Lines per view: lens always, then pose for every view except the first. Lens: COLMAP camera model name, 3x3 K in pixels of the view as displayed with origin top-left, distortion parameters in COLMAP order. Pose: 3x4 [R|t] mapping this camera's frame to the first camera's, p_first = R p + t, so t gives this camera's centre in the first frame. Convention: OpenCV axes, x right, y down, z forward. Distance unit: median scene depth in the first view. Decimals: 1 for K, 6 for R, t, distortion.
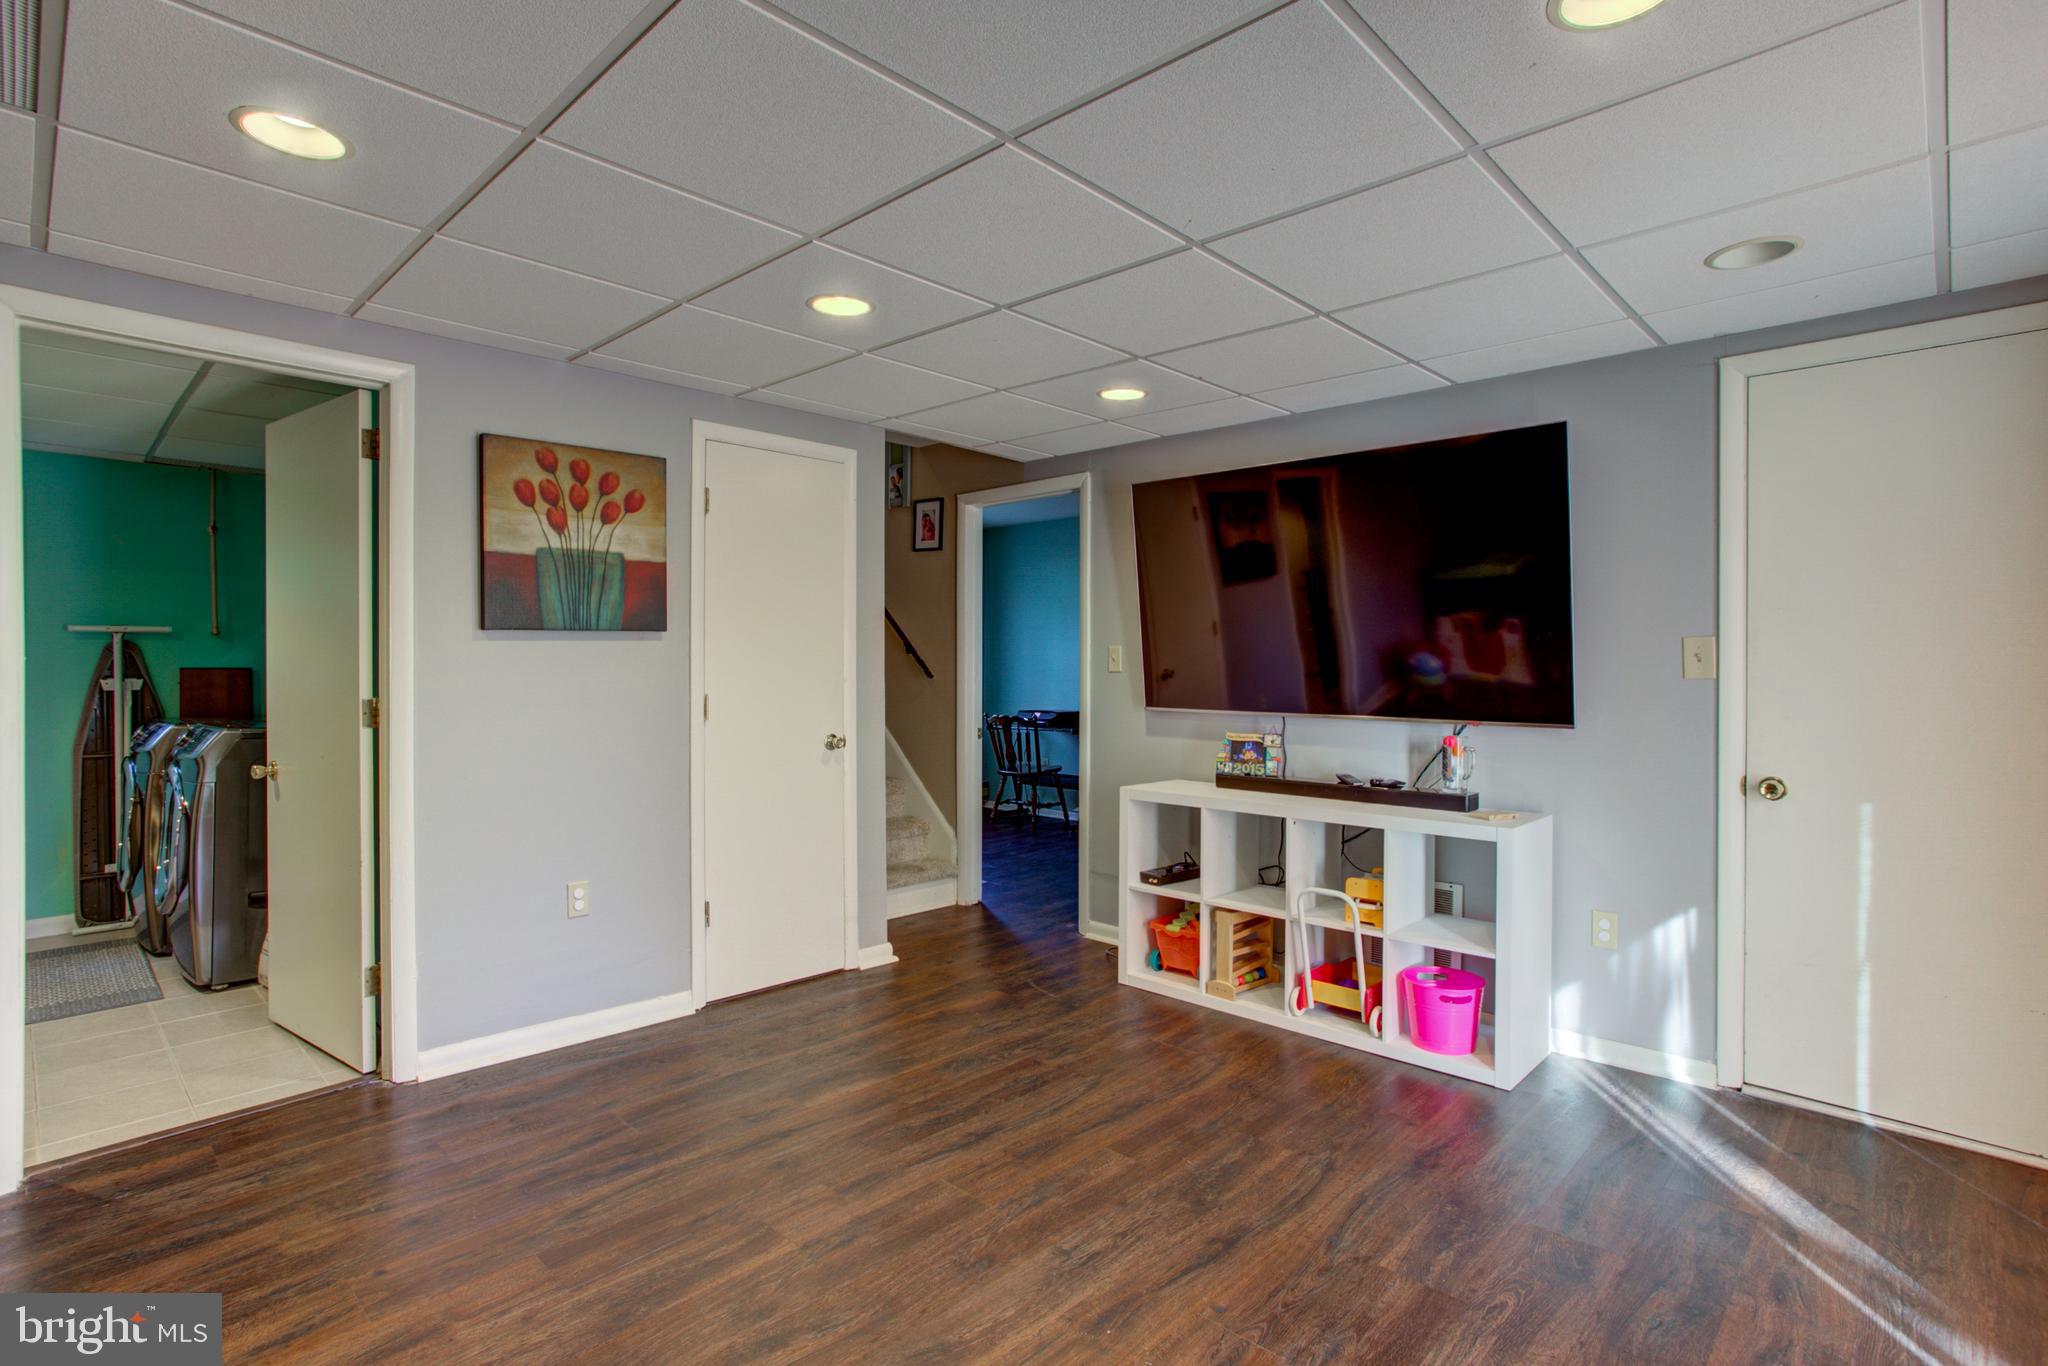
lens RADIAL K [[991.5, 0, 1011.5], [0, 991.5, 670.6], [0, 0, 1]] dist [-0.058516, 0.032392]
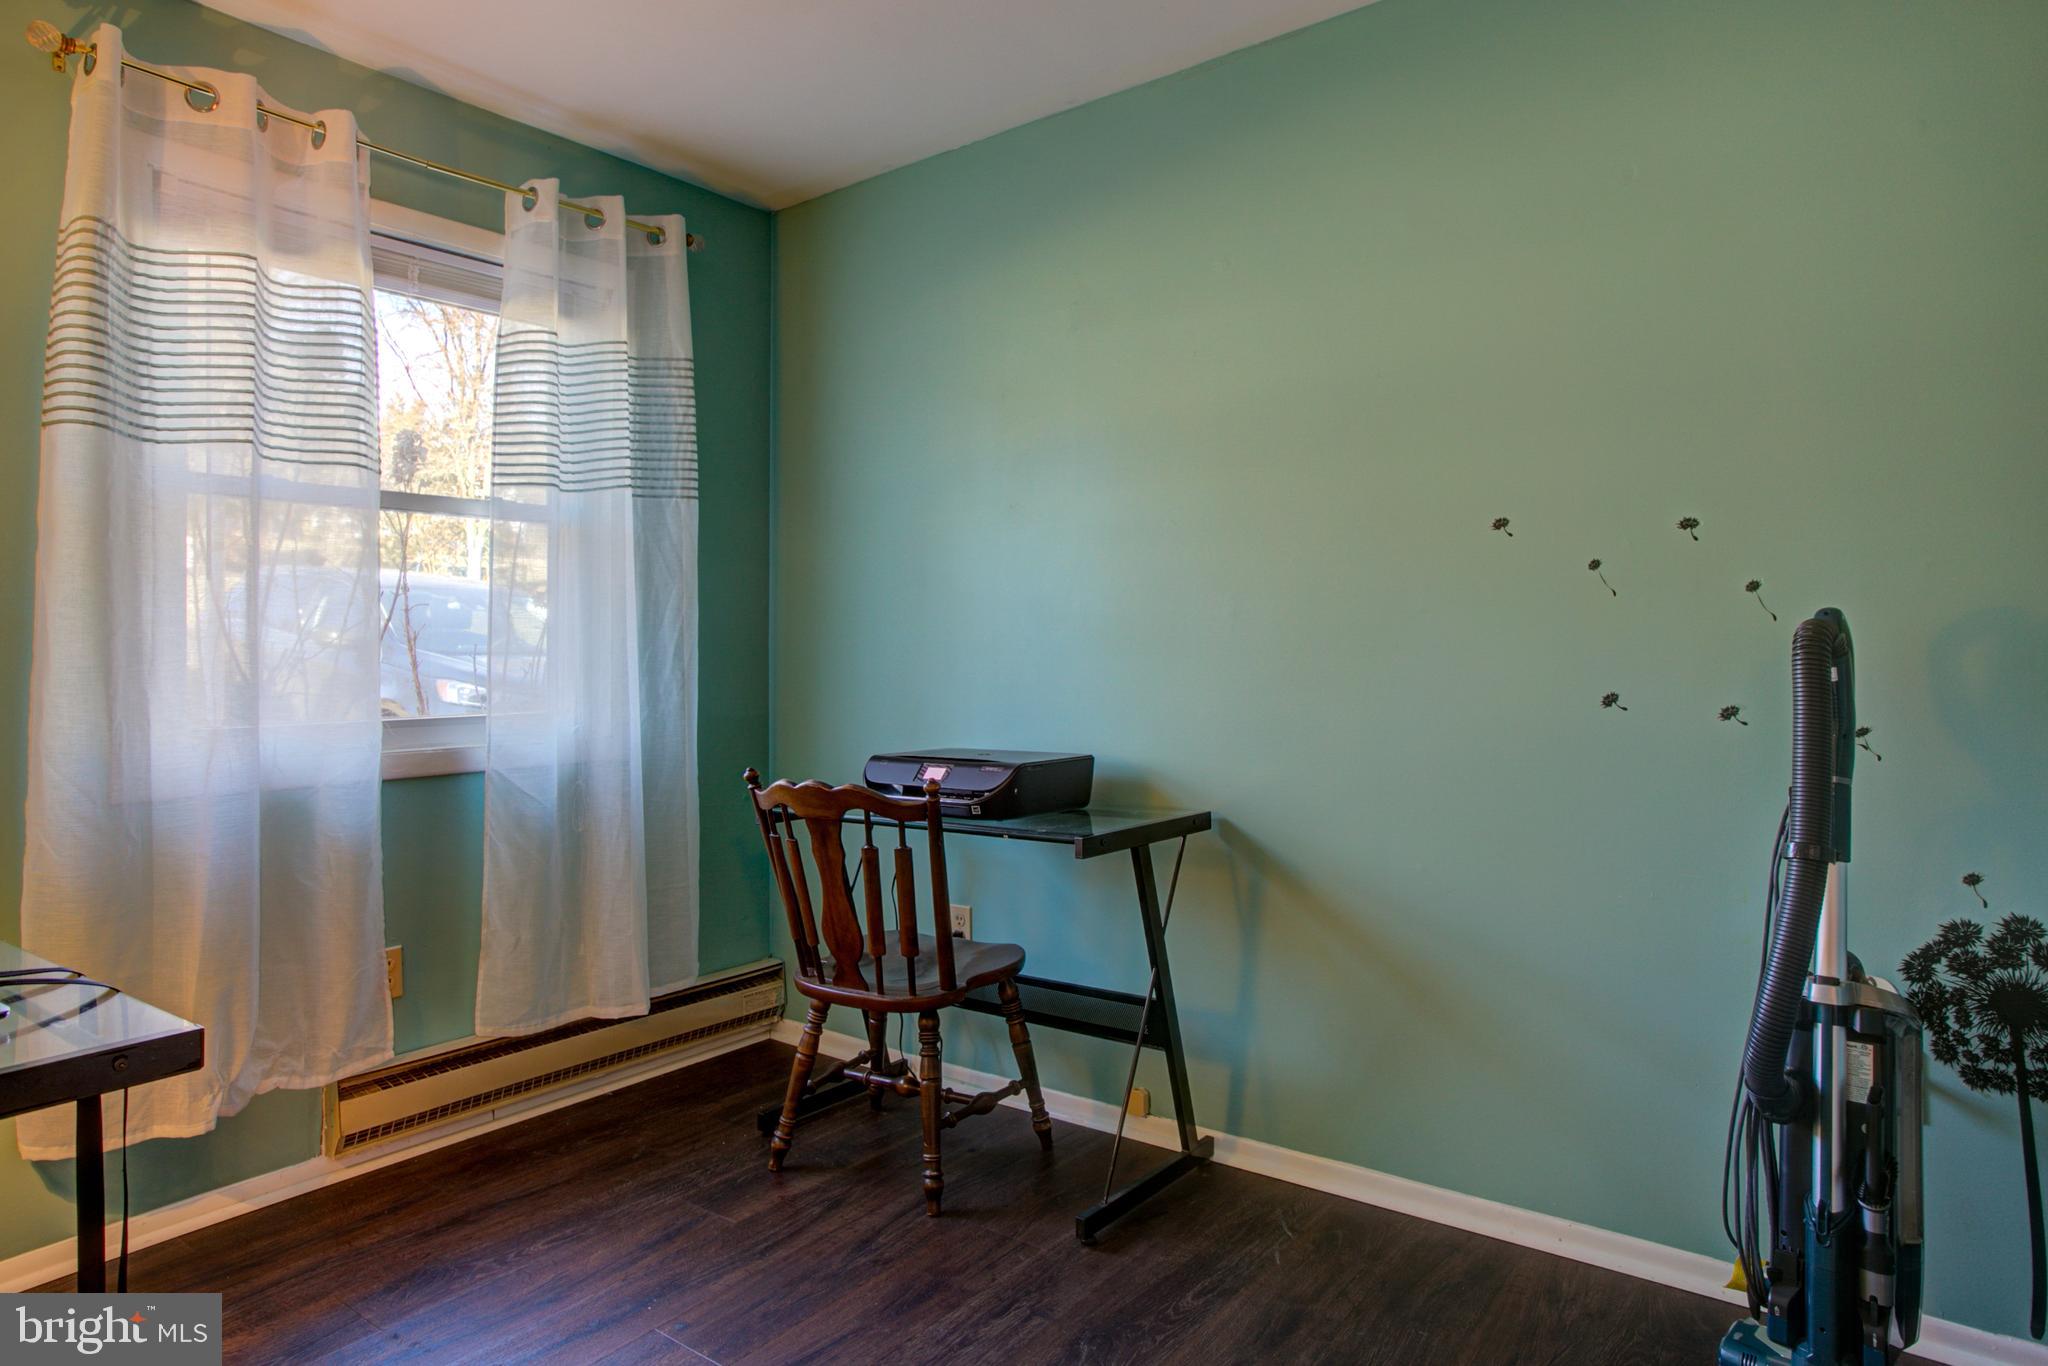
lens RADIAL K [[1206.2, 0, 1024.0], [0, 1206.2, 683.0], [0, 0, 1]] dist [0.000532, 0.000214]
pose [[0.994049, -0.005431, 0.108800, 0.031444], [0.006006, 0.999970, -0.004959, 0.046374], [-0.108770, 0.005583, 0.994051, 1.593261]]
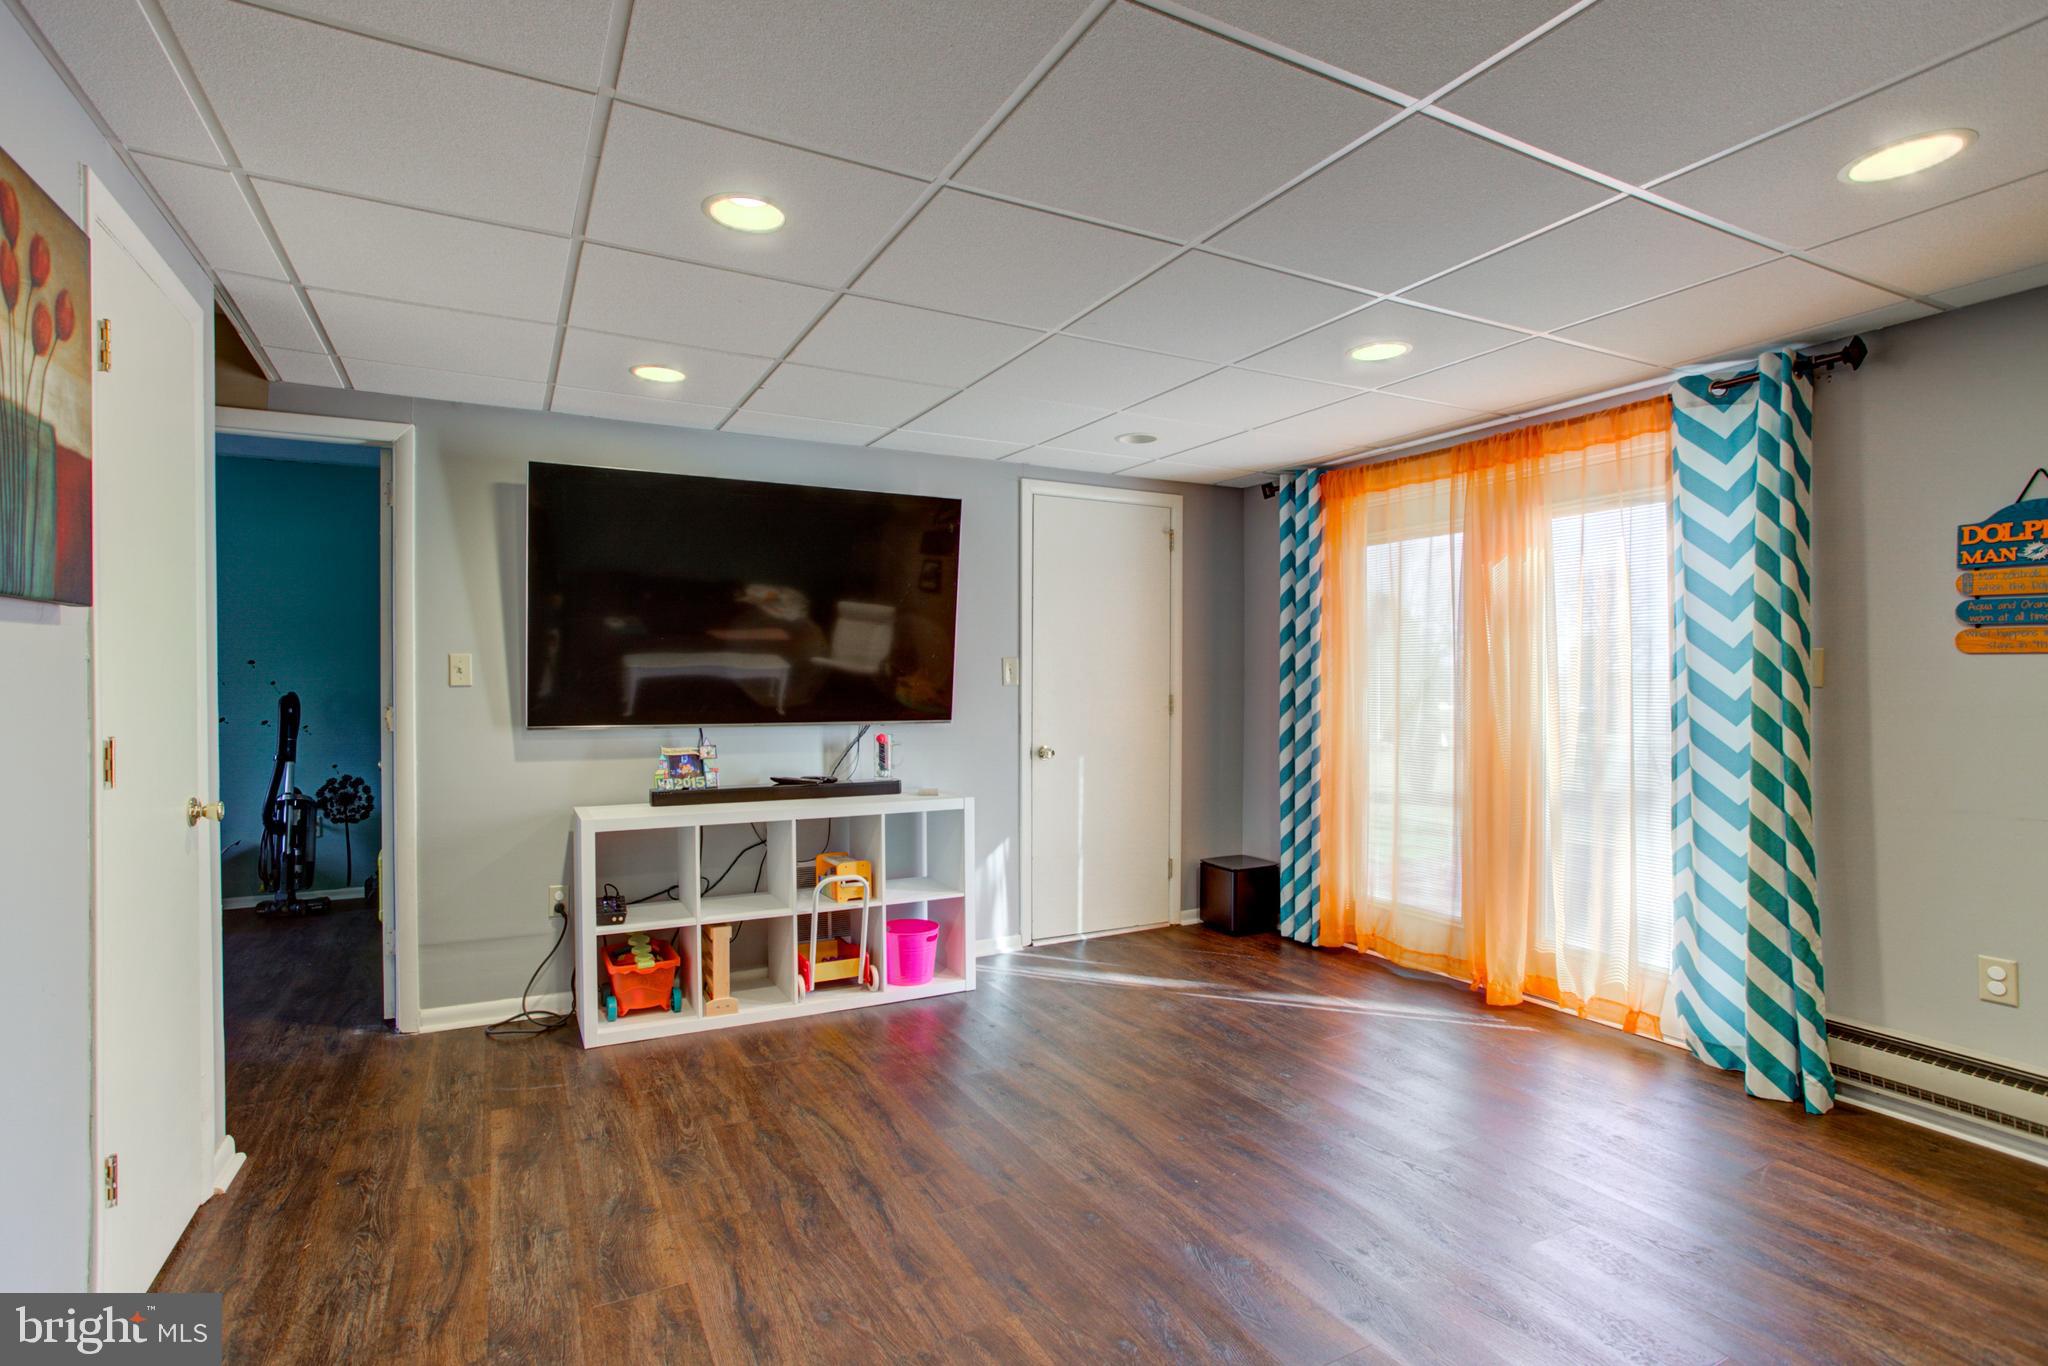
lens RADIAL K [[991.5, 0, 1011.5], [0, 991.5, 670.6], [0, 0, 1]] dist [-0.058516, 0.032392]
pose [[0.315697, 0.007272, 0.948832, -0.692277], [0.007003, 0.999926, -0.009994, -0.000013], [-0.948834, 0.009800, 0.315622, 0.453792]]
